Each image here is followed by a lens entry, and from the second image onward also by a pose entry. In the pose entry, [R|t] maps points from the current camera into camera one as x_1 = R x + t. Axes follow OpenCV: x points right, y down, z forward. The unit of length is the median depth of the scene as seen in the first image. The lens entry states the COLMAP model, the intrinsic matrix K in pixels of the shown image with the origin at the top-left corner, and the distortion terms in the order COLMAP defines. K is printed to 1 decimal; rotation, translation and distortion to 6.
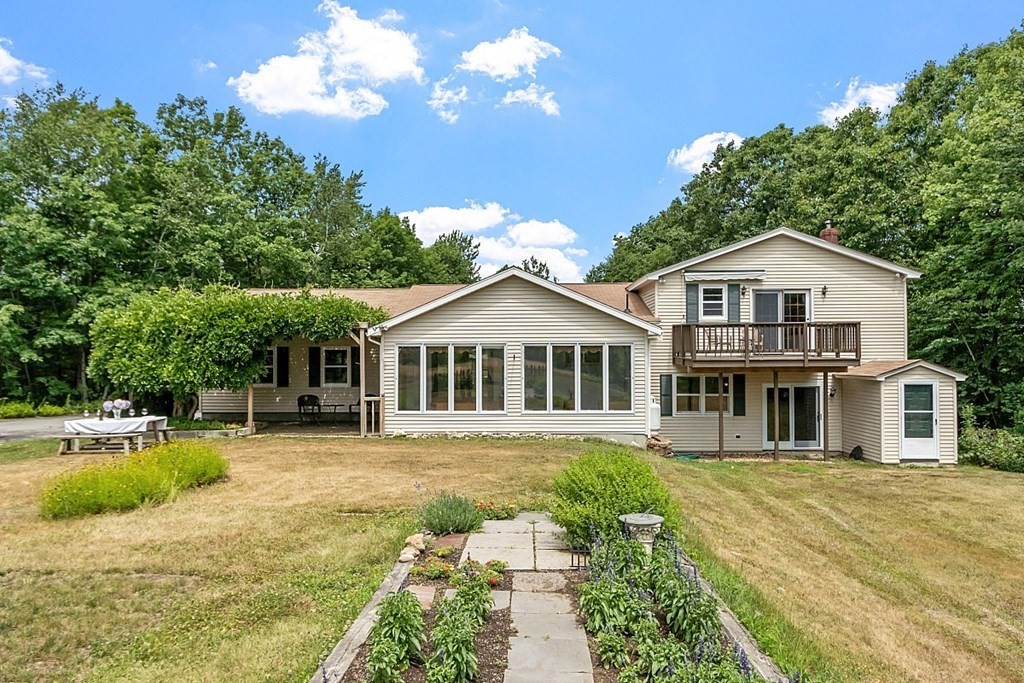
lens RADIAL K [[721.0, 0, 508.3], [0, 721.0, 341.7], [0, 0, 1]] dist [0.010993, -0.003522]
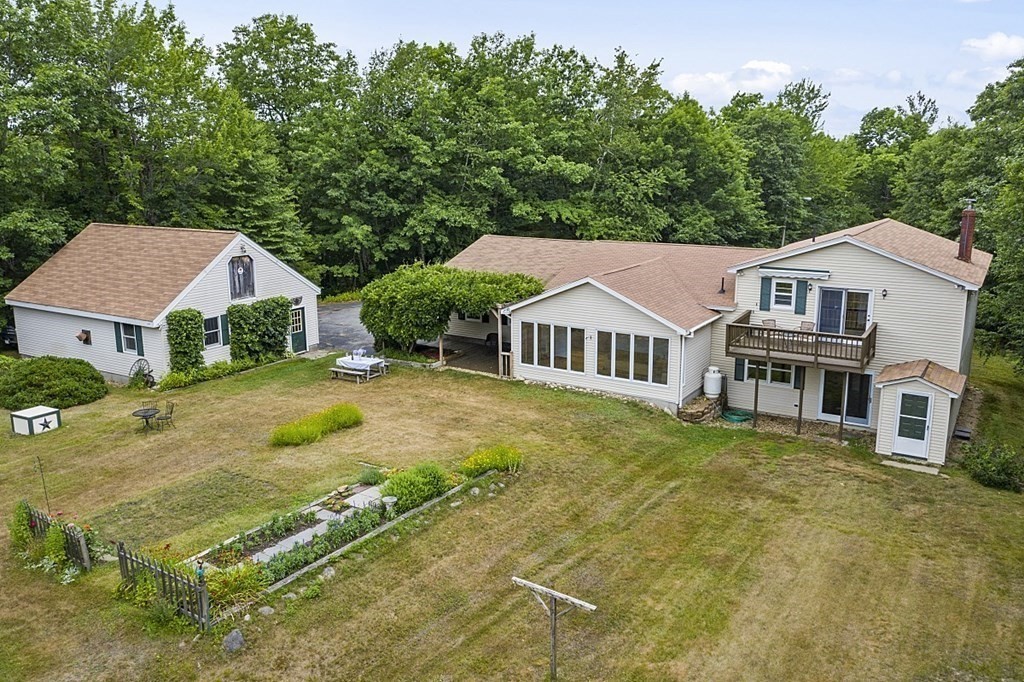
lens RADIAL K [[810.9, 0, 515.6], [0, 810.9, 329.9], [0, 0, 1]] dist [-0.004675, -0.000436]
pose [[0.861133, 0.107829, -0.496813, 0.616588], [0.009423, 0.973694, 0.227664, -0.328773], [0.508293, -0.200730, 0.837464, -0.378882]]
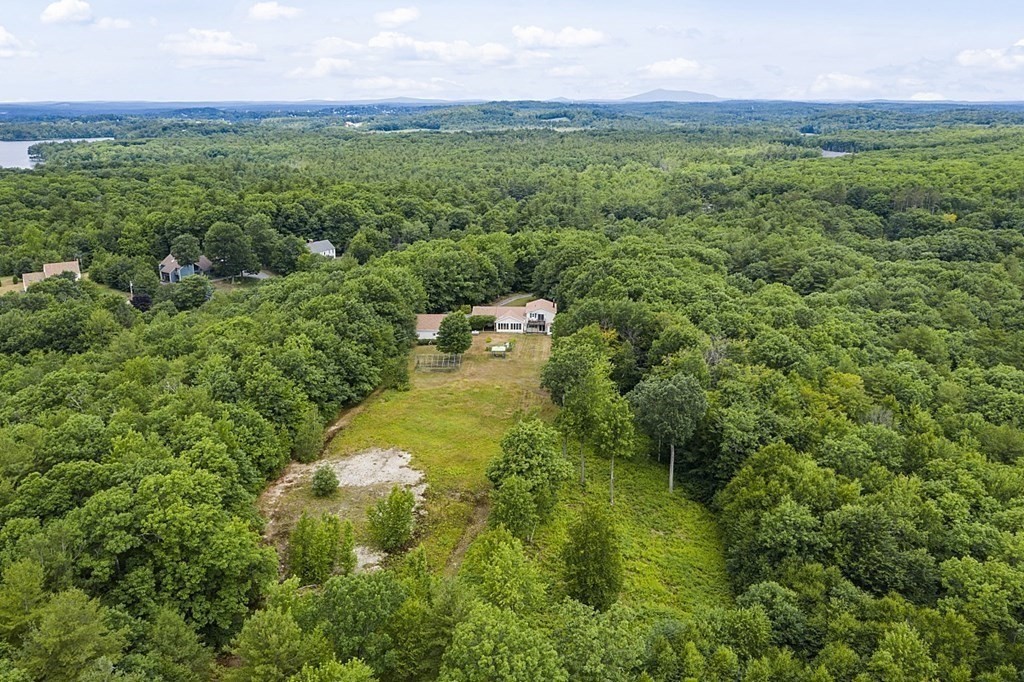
lens RADIAL K [[810.9, 0, 515.6], [0, 810.9, 329.9], [0, 0, 1]] dist [-0.004675, -0.000436]
pose [[0.999592, 0.014916, -0.024348, 0.336288], [-0.007227, 0.957106, 0.289649, -2.908043], [0.027624, -0.289355, 0.956823, -8.993676]]
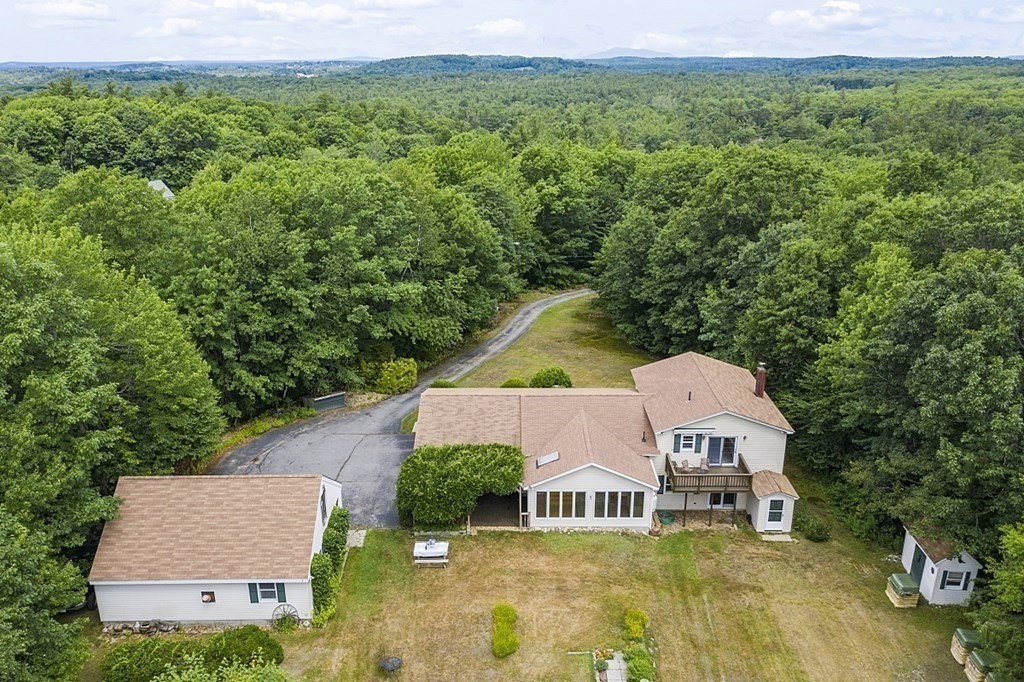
lens RADIAL K [[810.9, 0, 515.6], [0, 810.9, 329.9], [0, 0, 1]] dist [-0.004675, -0.000436]
pose [[0.999800, -0.001517, 0.019929, -0.241121], [-0.005291, 0.941450, 0.337110, -1.157733], [-0.019274, -0.337148, 0.941254, -1.019068]]
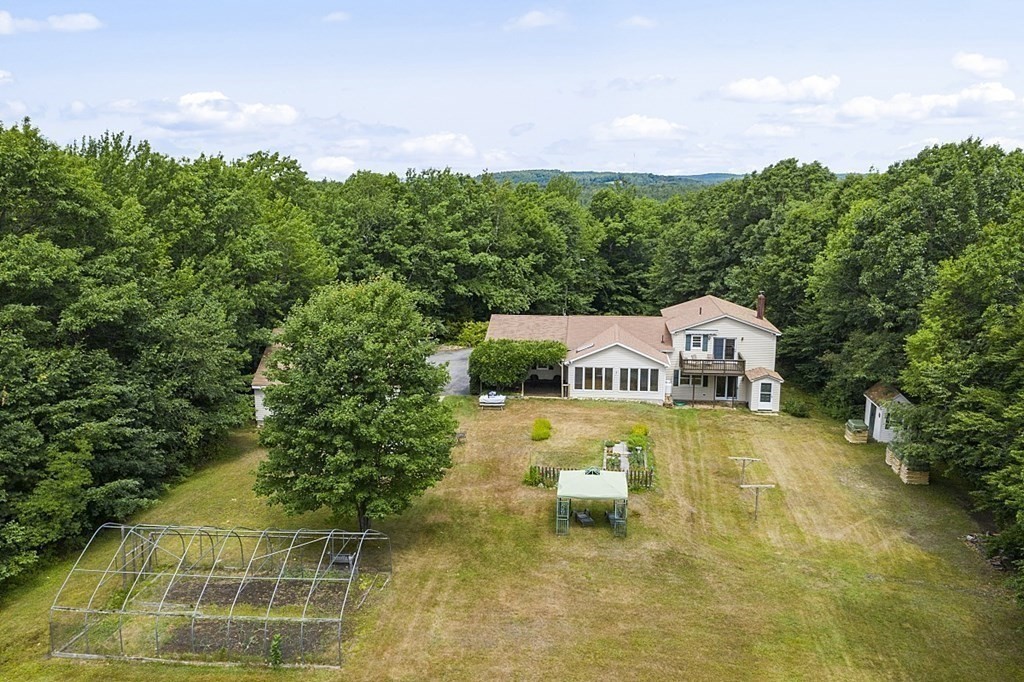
lens RADIAL K [[810.9, 0, 515.6], [0, 810.9, 329.9], [0, 0, 1]] dist [-0.004675, -0.000436]
pose [[0.995855, 0.020598, -0.088589, -0.097332], [-0.001680, 0.978020, 0.208505, -0.727300], [0.090937, -0.207492, 0.974001, -1.894512]]
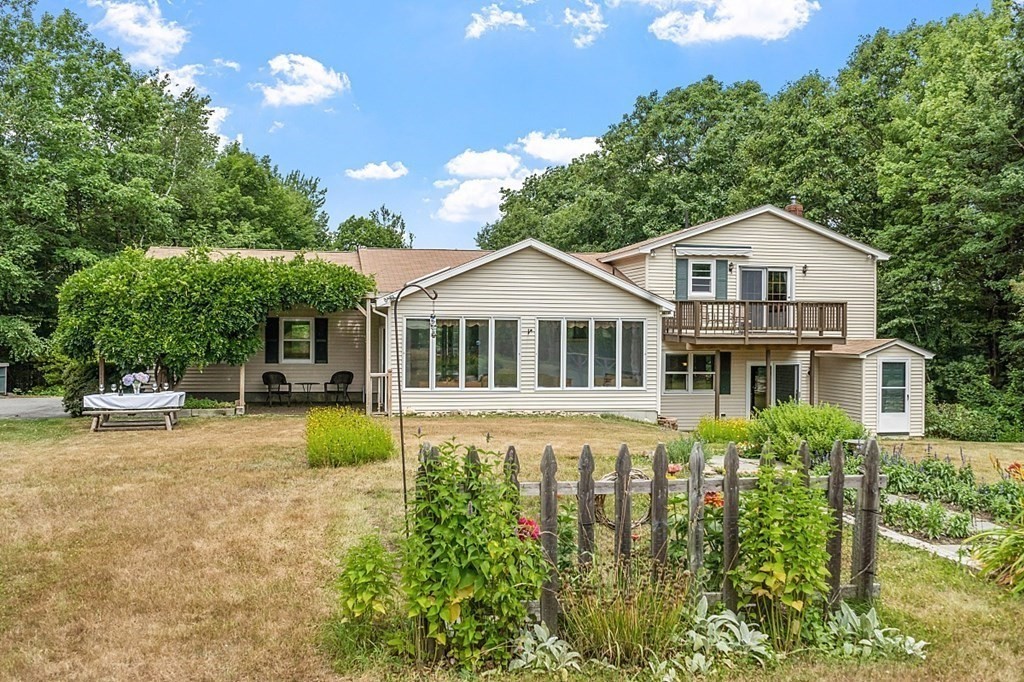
lens RADIAL K [[934.1, 0, 512.0], [0, 934.1, 341.0], [0, 0, 1]] dist [-0.023709, -0.004920]
pose [[0.975264, 0.009882, 0.220821, -0.262492], [-0.016288, 0.999497, 0.027208, 0.000244], [-0.220441, -0.030132, 0.974935, -0.189218]]
